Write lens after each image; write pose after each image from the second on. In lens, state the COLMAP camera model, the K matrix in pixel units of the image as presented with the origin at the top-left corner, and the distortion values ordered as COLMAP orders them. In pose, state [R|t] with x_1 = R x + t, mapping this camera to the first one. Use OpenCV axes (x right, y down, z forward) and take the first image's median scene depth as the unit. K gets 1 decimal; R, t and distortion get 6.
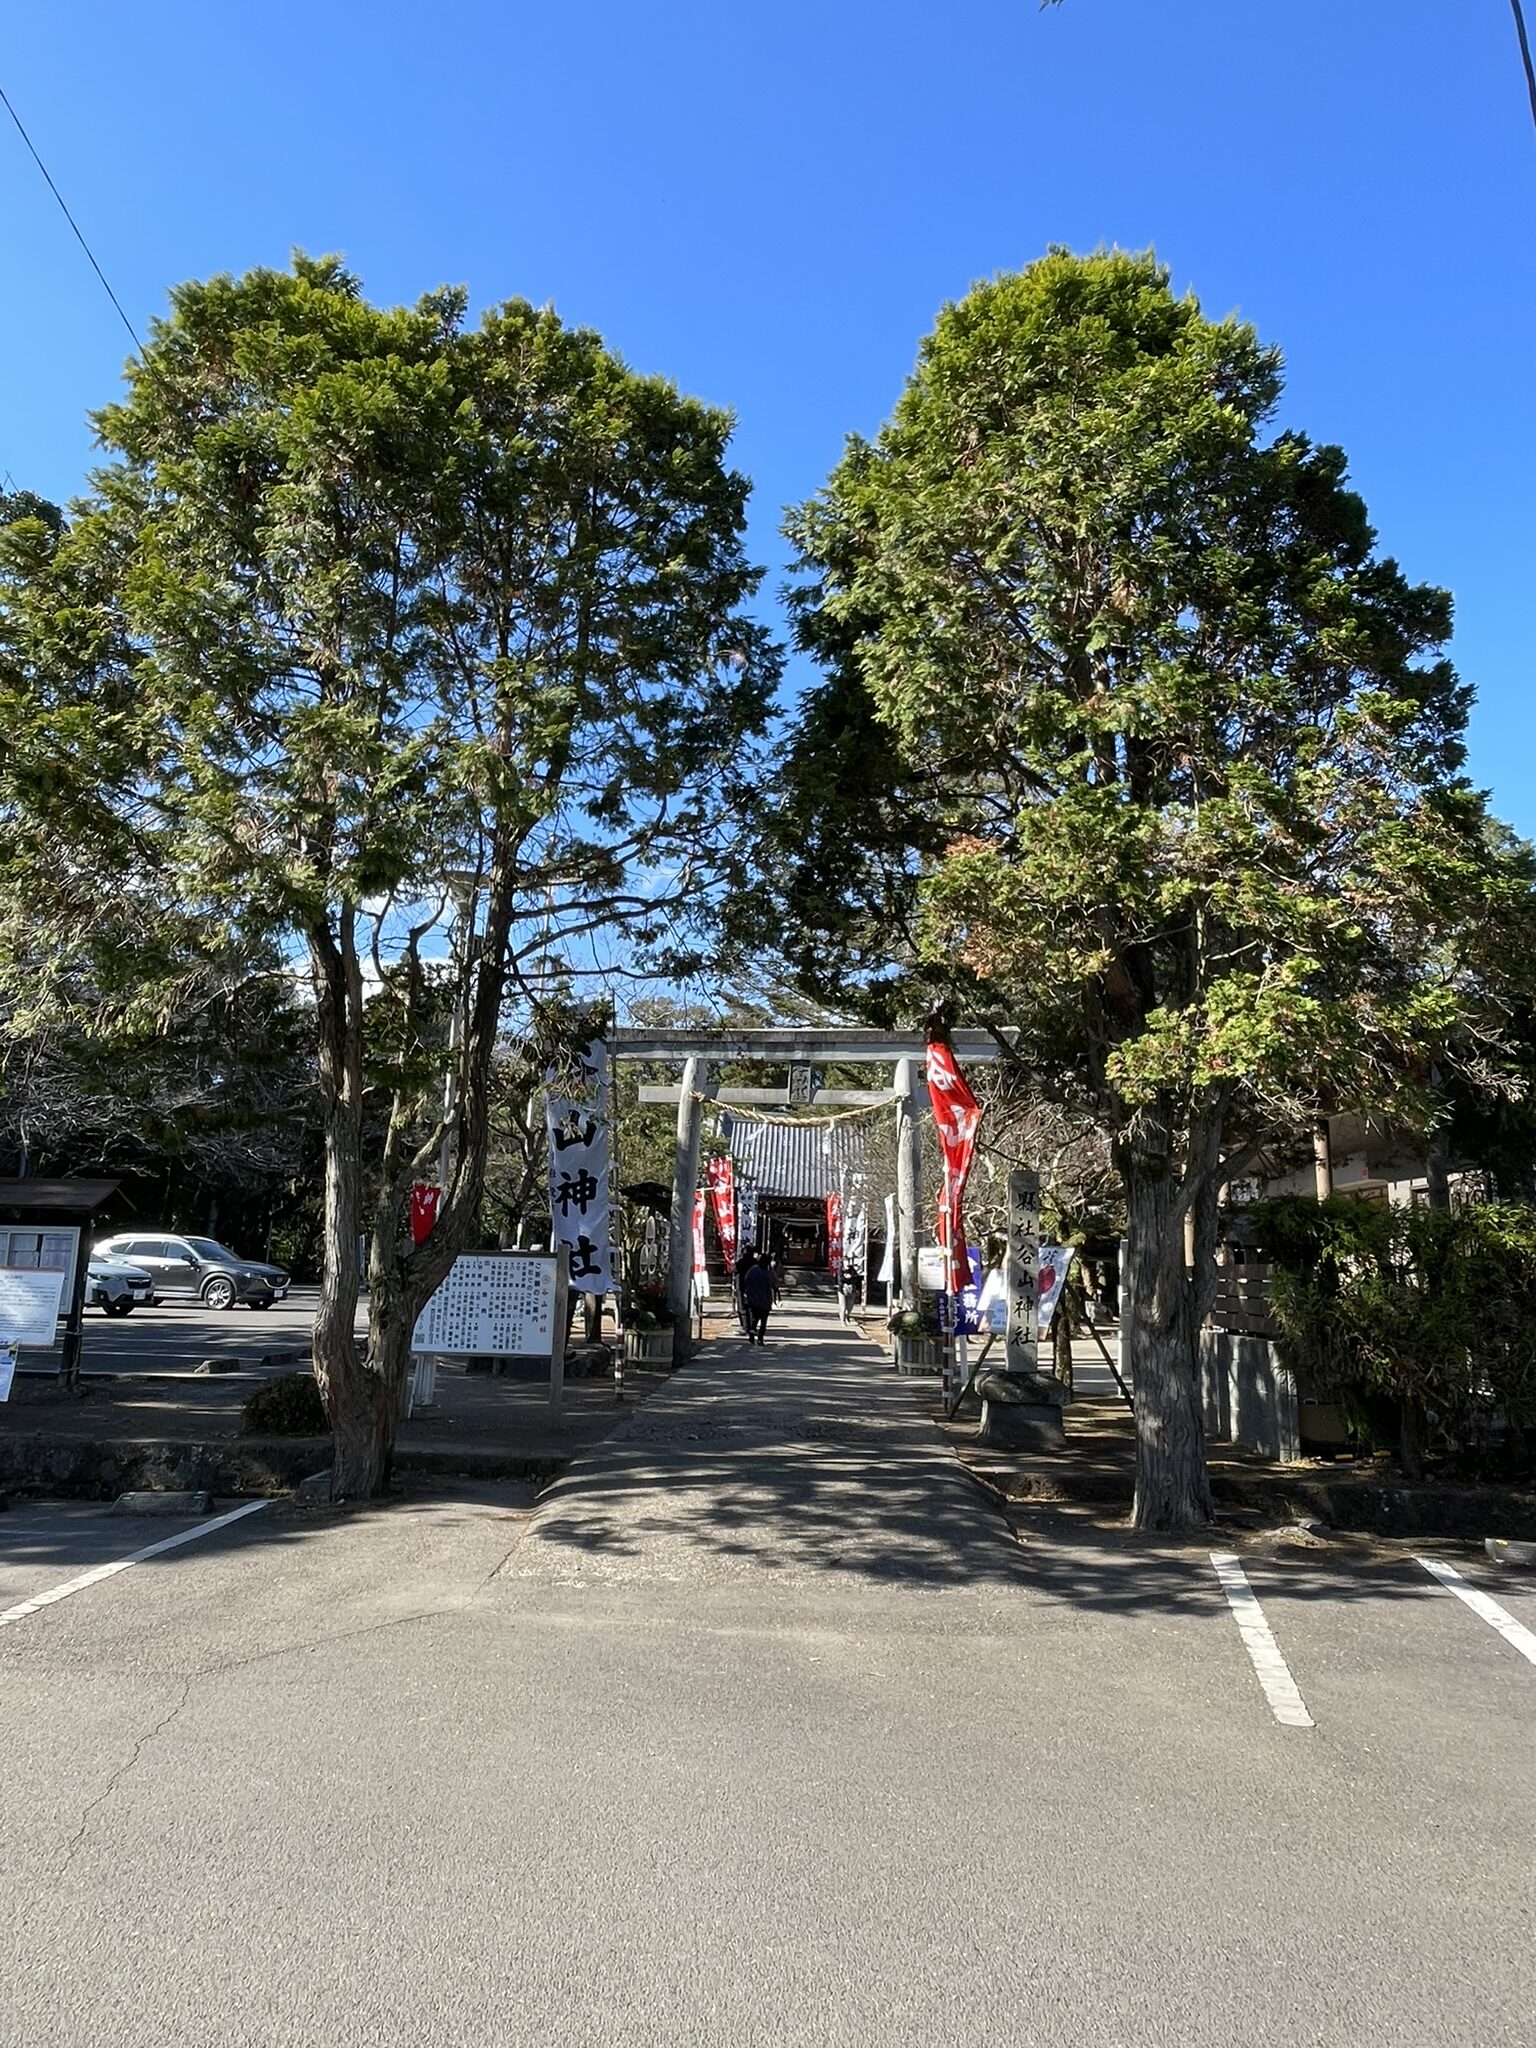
lens RADIAL K [[1210.8, 0, 768.0], [0, 1210.8, 1024.0], [0, 0, 1]] dist [-0.000456, -0.003547]
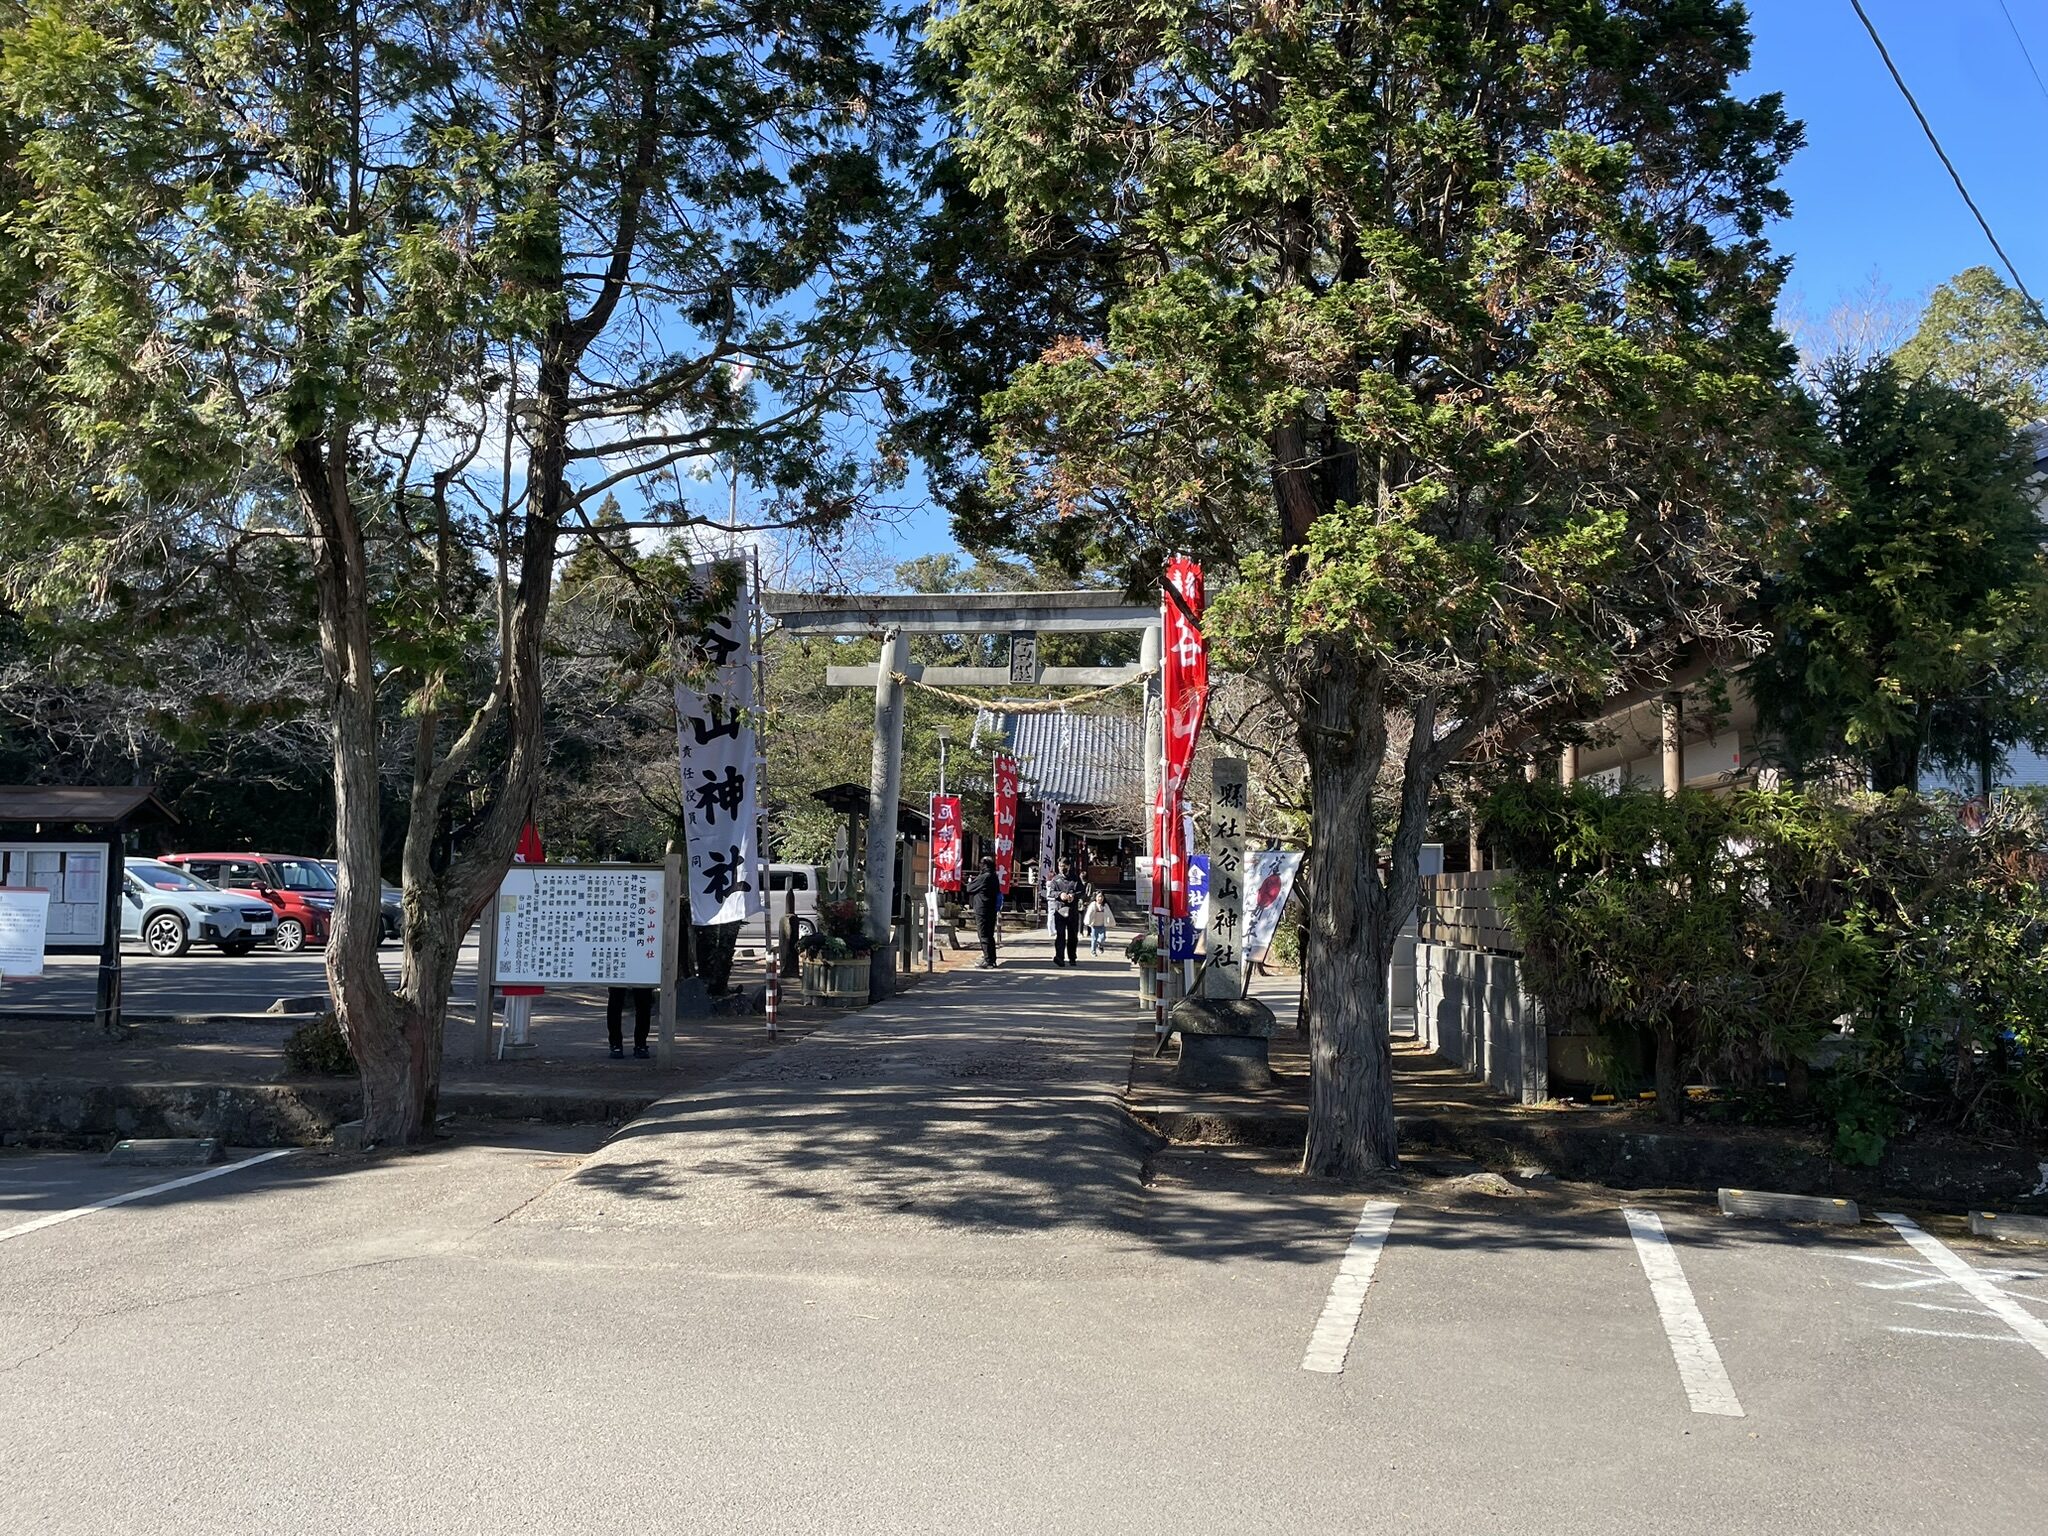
lens RADIAL K [[1523.8, 0, 1024.0], [0, 1523.8, 768.0], [0, 0, 1]] dist [0.103242, -0.125640]
pose [[0.998569, -0.014724, -0.051414, 0.173468], [0.020583, 0.993111, 0.115359, 0.007826], [0.049362, -0.116252, 0.991992, -0.041805]]
